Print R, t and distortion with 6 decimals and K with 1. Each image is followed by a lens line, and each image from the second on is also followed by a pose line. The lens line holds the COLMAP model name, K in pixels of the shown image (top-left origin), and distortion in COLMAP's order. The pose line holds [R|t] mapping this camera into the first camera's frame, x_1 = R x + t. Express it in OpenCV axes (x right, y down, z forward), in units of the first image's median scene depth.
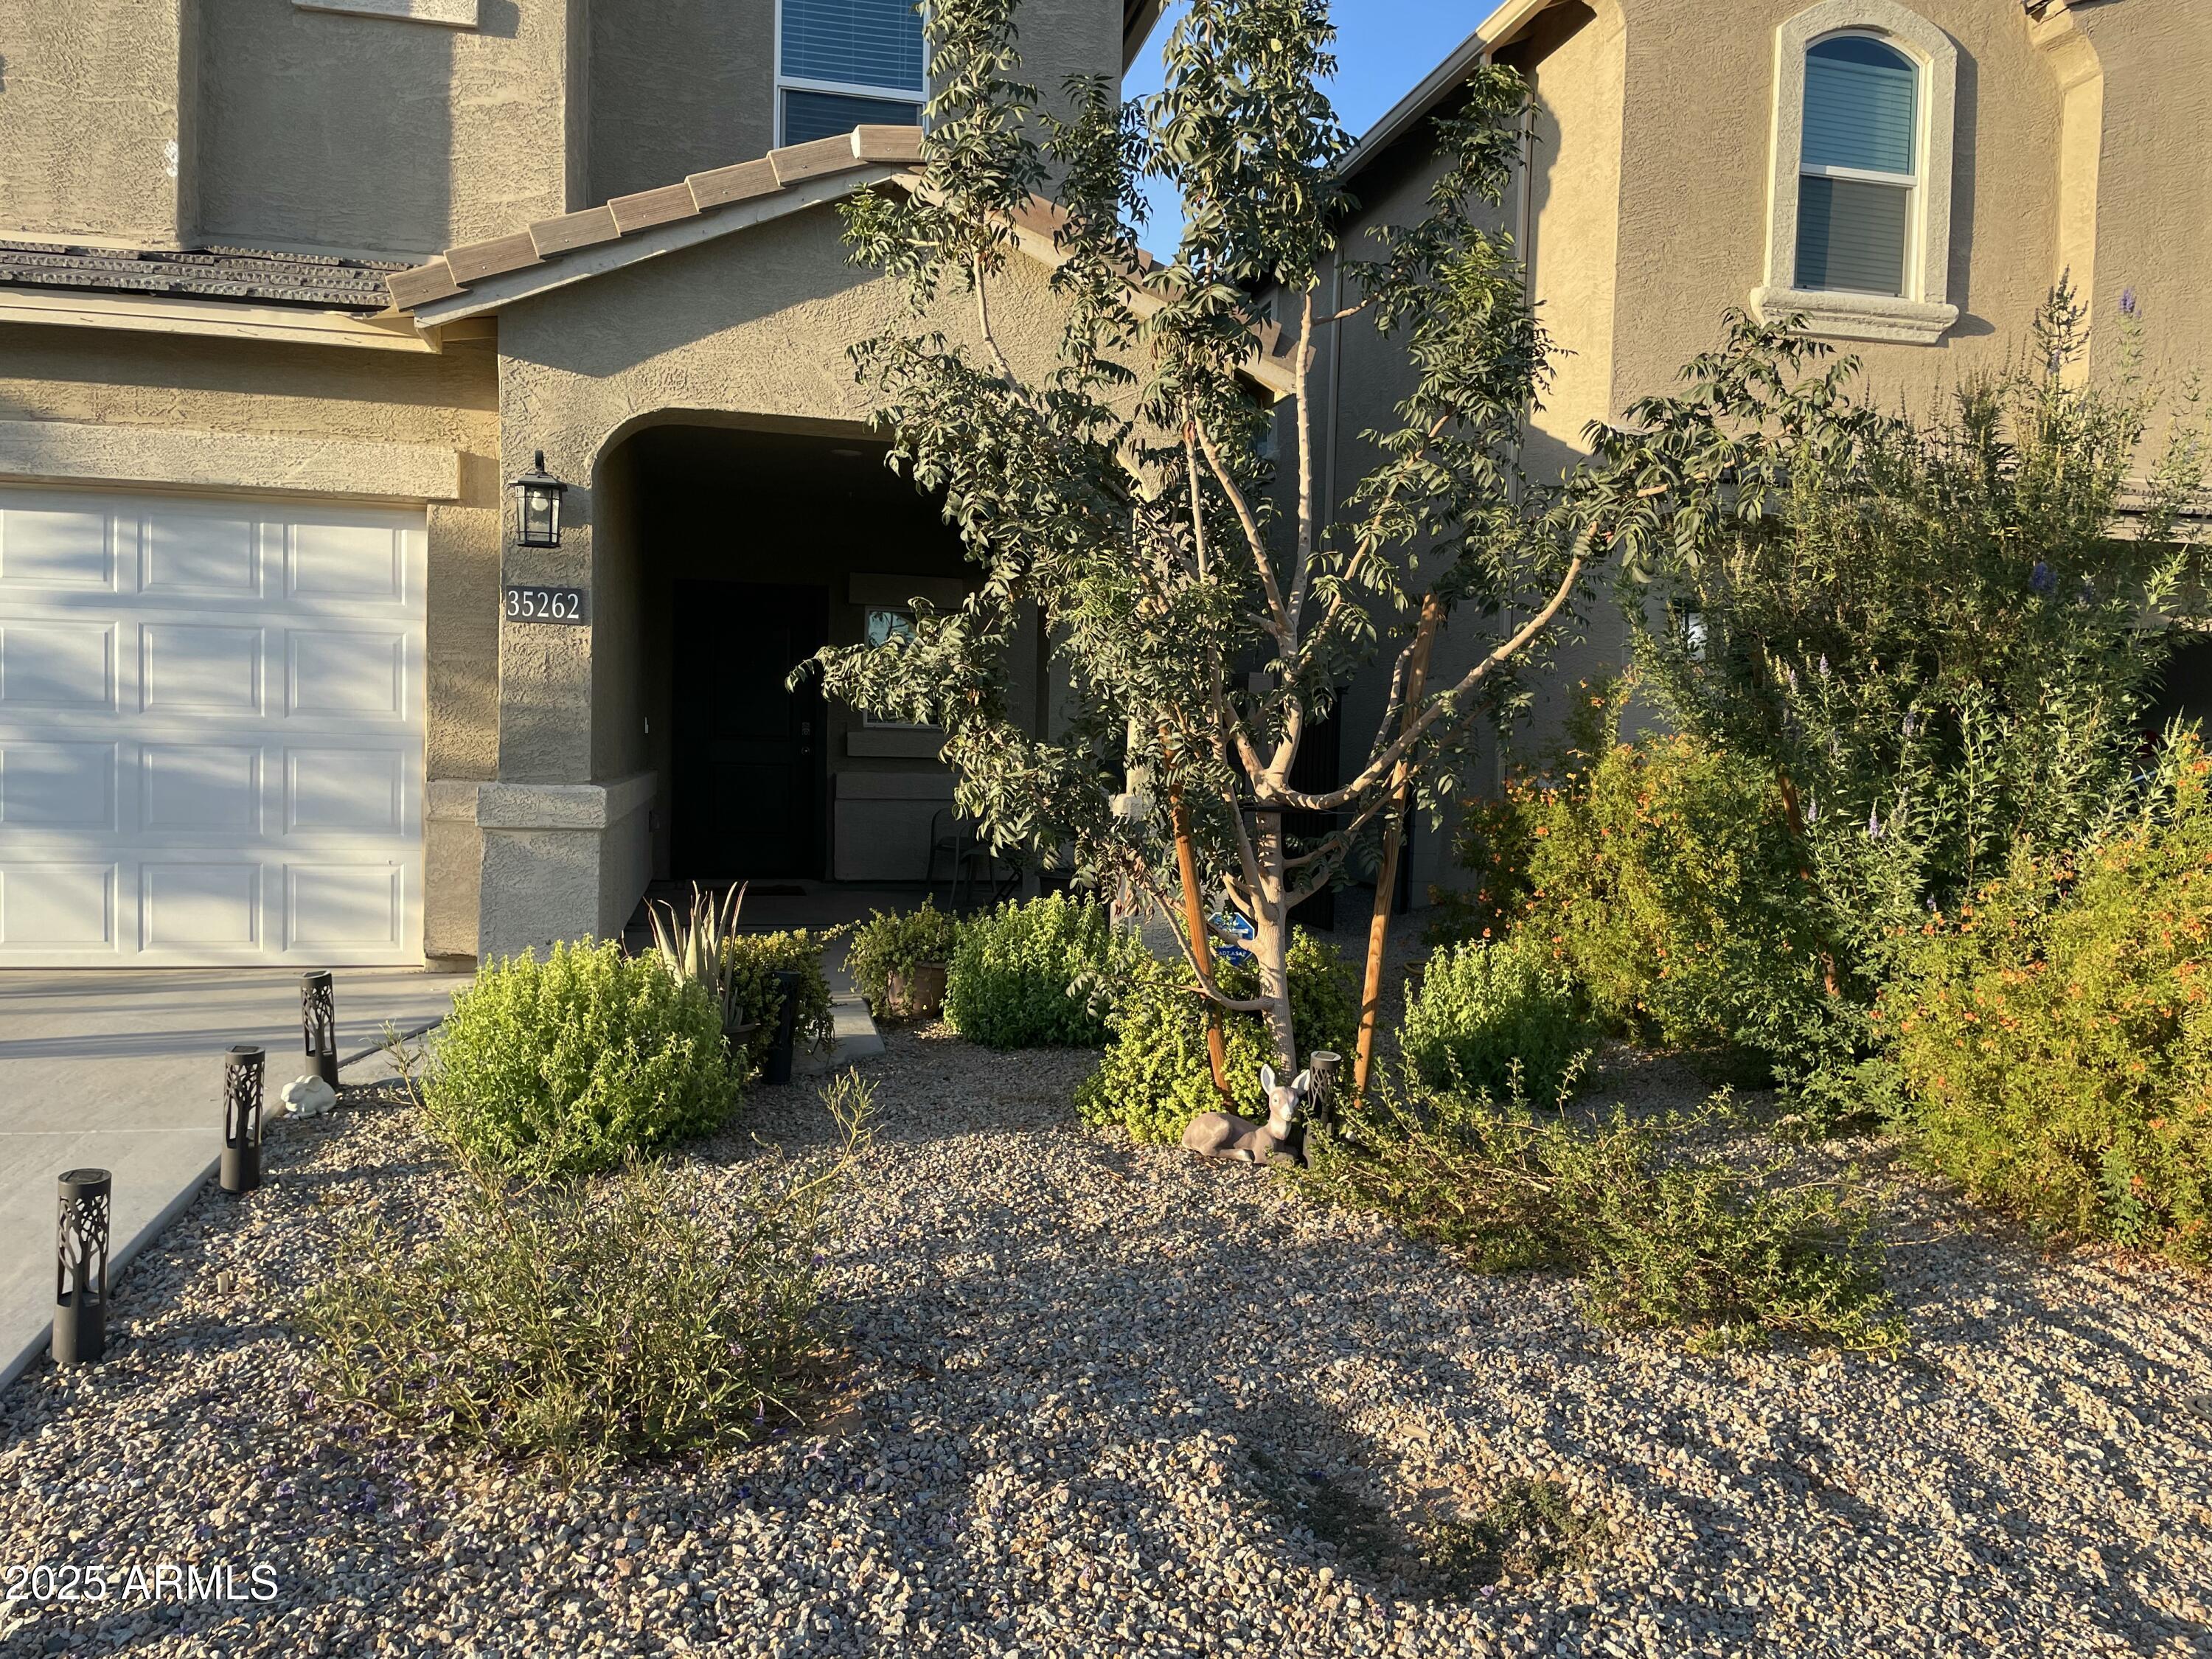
lens RADIAL K [[1666.2, 0, 1110.4], [0, 1666.2, 806.9], [0, 0, 1]] dist [0.107228, -0.140410]
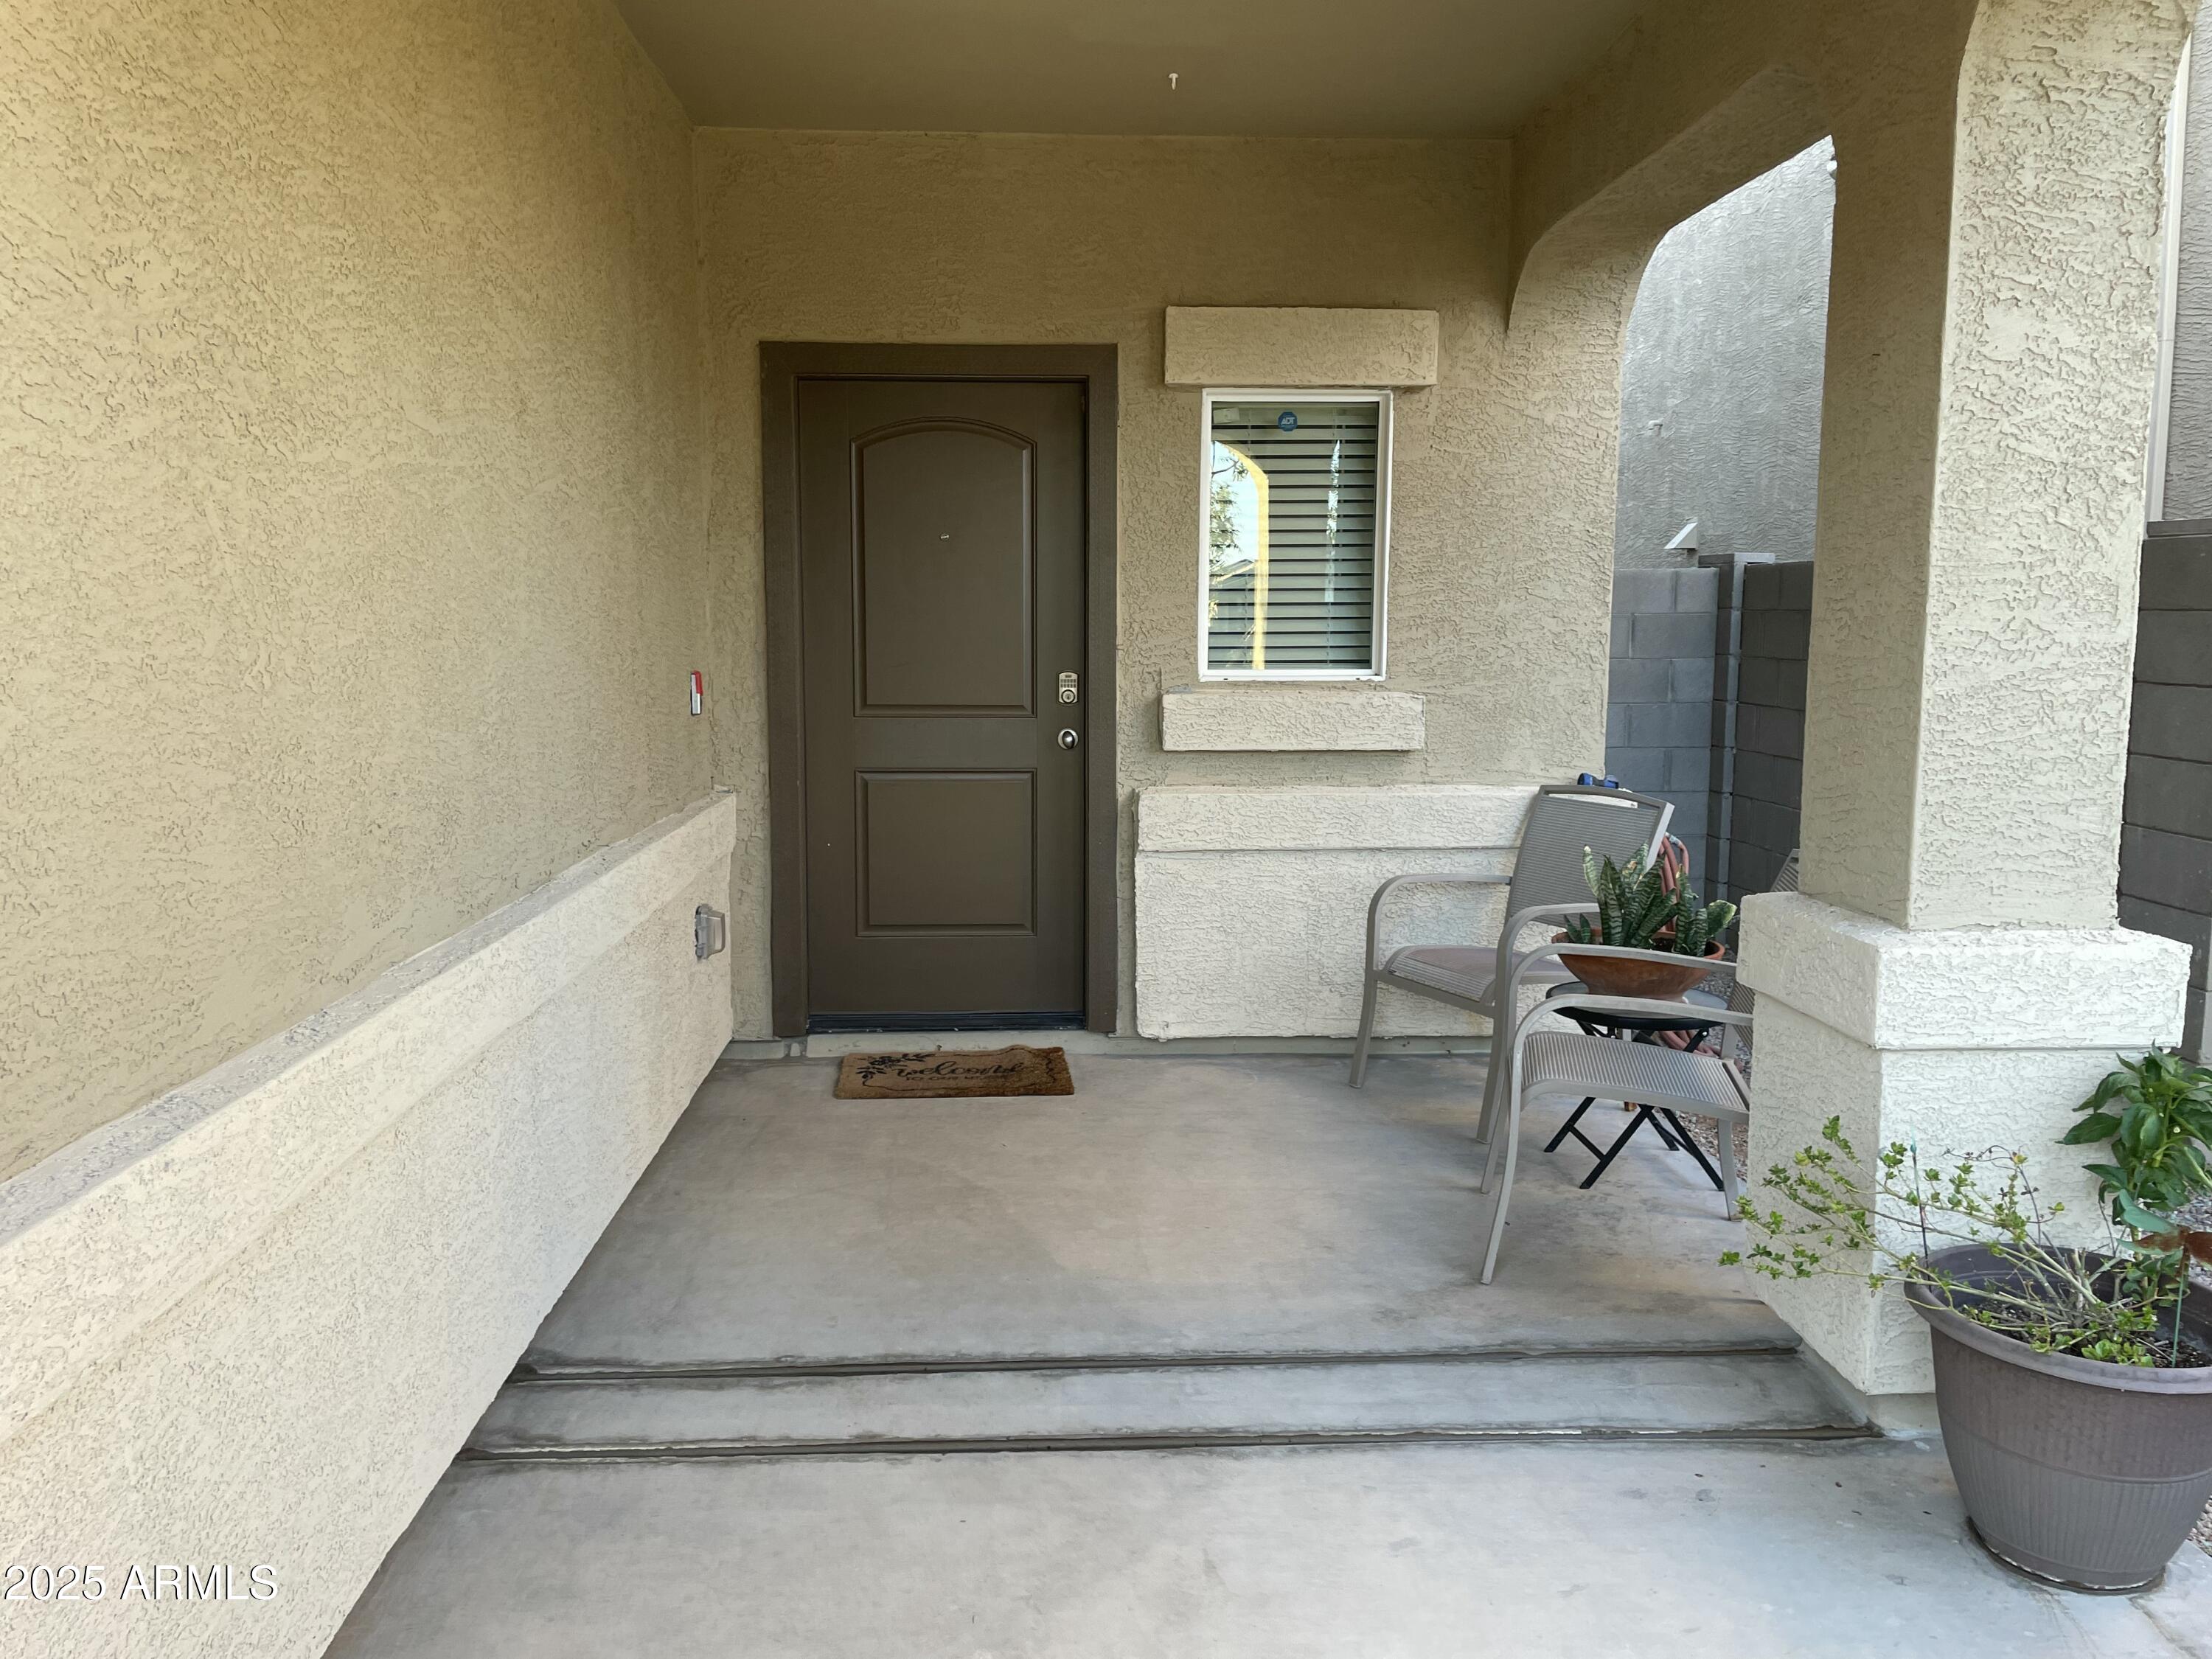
lens RADIAL K [[1666.2, 0, 1110.4], [0, 1666.2, 806.9], [0, 0, 1]] dist [0.107228, -0.140410]
pose [[0.987422, -0.003974, -0.158055, -0.167818], [0.015822, 0.997150, 0.073774, -0.077516], [0.157311, -0.075346, 0.984671, 0.936595]]
